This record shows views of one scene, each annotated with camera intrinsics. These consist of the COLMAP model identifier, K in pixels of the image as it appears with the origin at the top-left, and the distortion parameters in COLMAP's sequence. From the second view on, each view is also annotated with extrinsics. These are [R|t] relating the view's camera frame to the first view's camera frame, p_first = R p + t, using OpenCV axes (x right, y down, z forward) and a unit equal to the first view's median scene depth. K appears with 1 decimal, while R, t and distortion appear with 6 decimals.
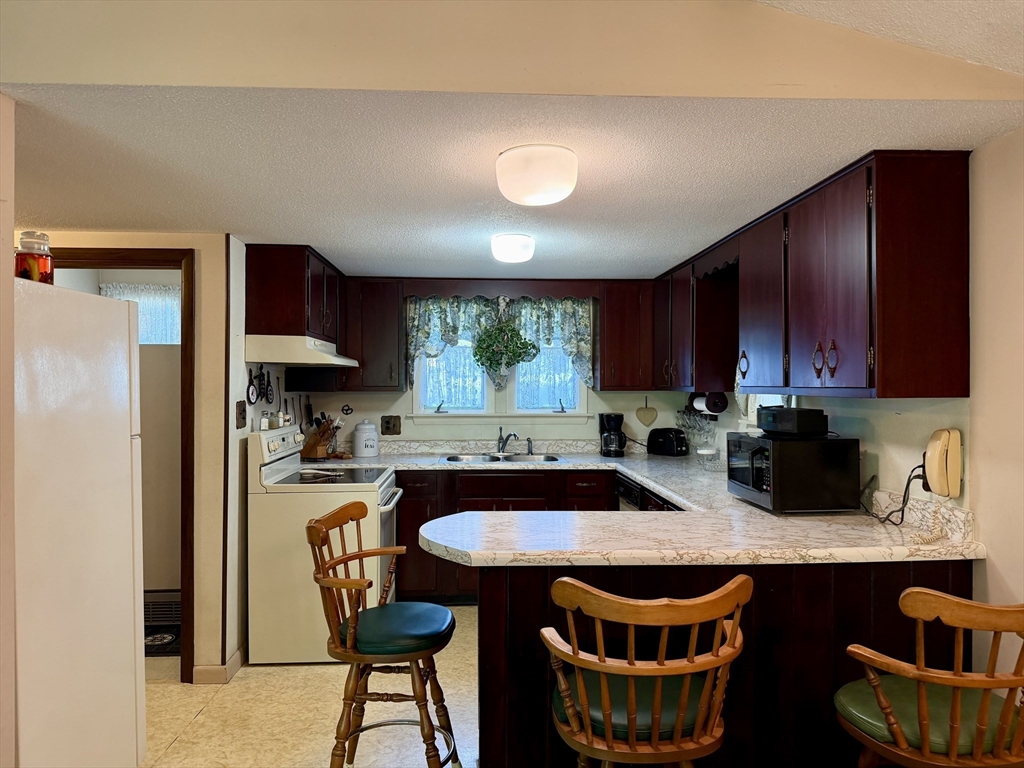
lens RADIAL K [[711.1, 0, 518.1], [0, 711.1, 387.6], [0, 0, 1]] dist [0.062025, -0.083319]
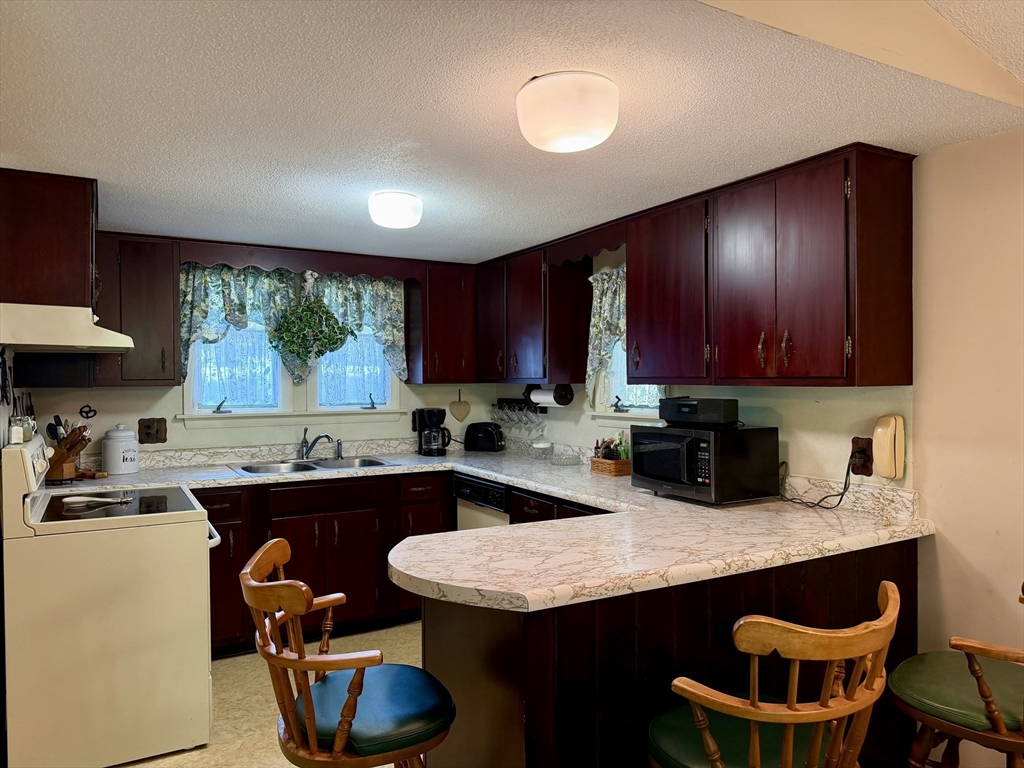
lens RADIAL K [[711.1, 0, 520.6], [0, 711.1, 385.6], [0, 0, 1]] dist [0.062025, -0.083319]
pose [[0.894013, -0.007019, 0.447986, -0.176836], [0.004938, 0.999971, 0.005813, 0.002165], [-0.448014, -0.002984, 0.894022, 0.139401]]
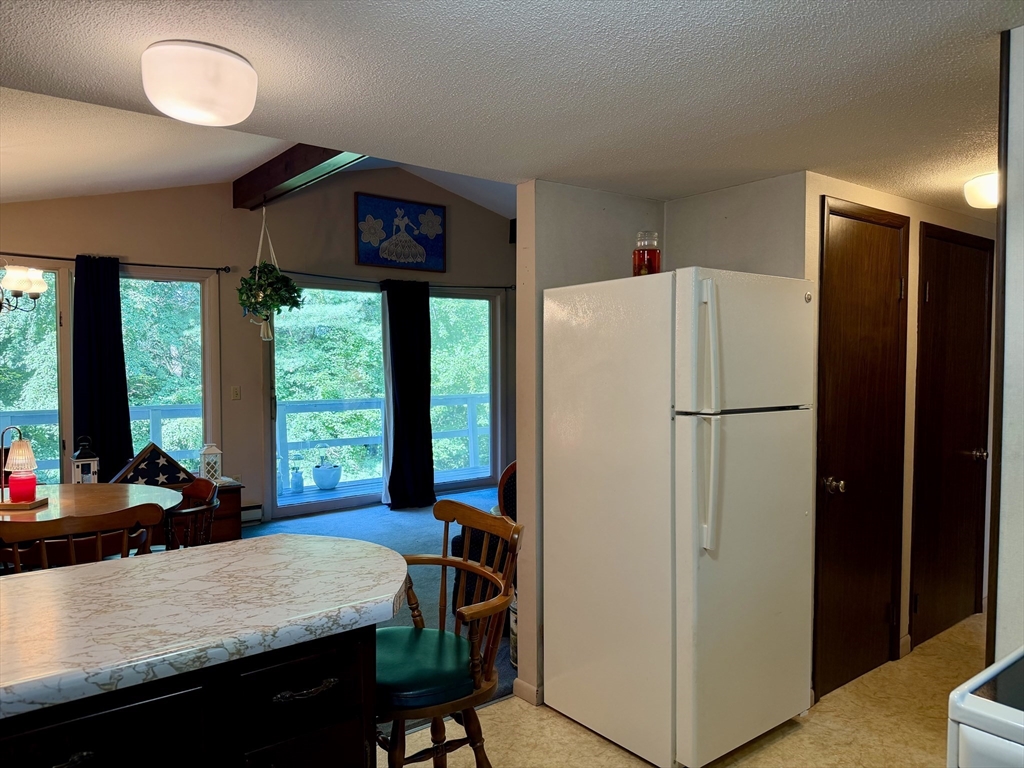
lens RADIAL K [[711.1, 0, 518.6], [0, 711.1, 392.2], [0, 0, 1]] dist [0.062025, -0.083319]
pose [[-0.825136, 0.027926, -0.564244, 0.086796], [-0.000714, 0.998725, 0.050474, -0.002624], [0.564934, 0.042051, -0.824064, 0.849221]]
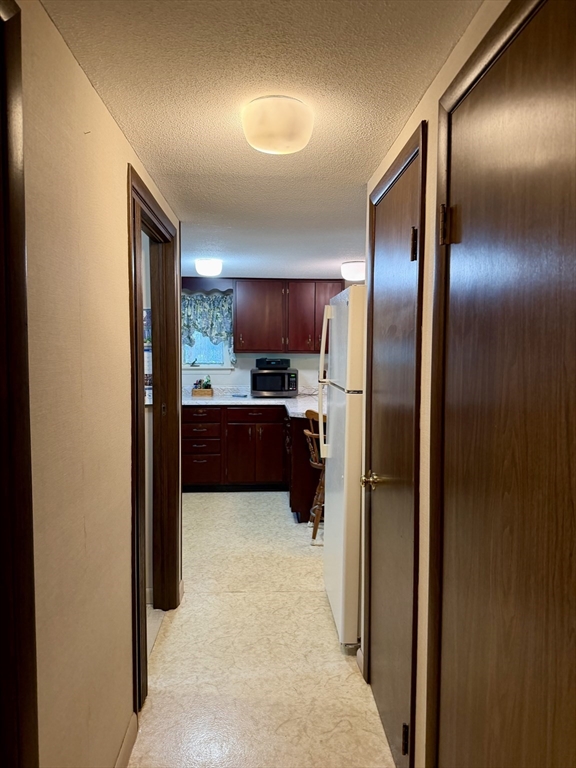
lens RADIAL K [[533.3, 0, 292.8], [0, 533.3, 380.8], [0, 0, 1]] dist [0.062025, -0.083319]
pose [[0.000490, -0.059966, 0.998200, -0.909248], [-0.002461, 0.998197, 0.059967, -0.003539], [-0.999997, -0.002486, 0.000342, 0.569305]]
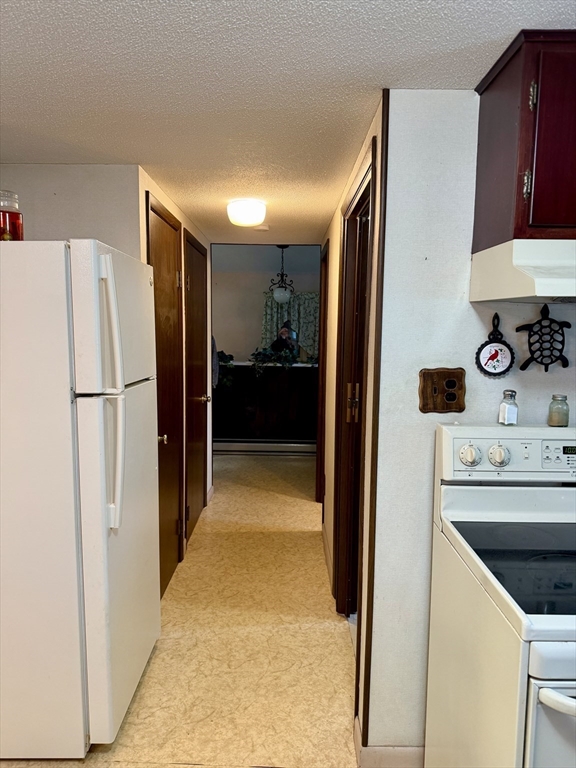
lens RADIAL K [[533.3, 0, 285.4], [0, 533.3, 383.8], [0, 0, 1]] dist [0.062025, -0.083319]
pose [[-0.065216, 0.101431, -0.992703, 0.056172], [-0.014700, 0.994615, 0.102592, -0.008545], [0.997763, 0.021283, -0.063374, 0.667294]]
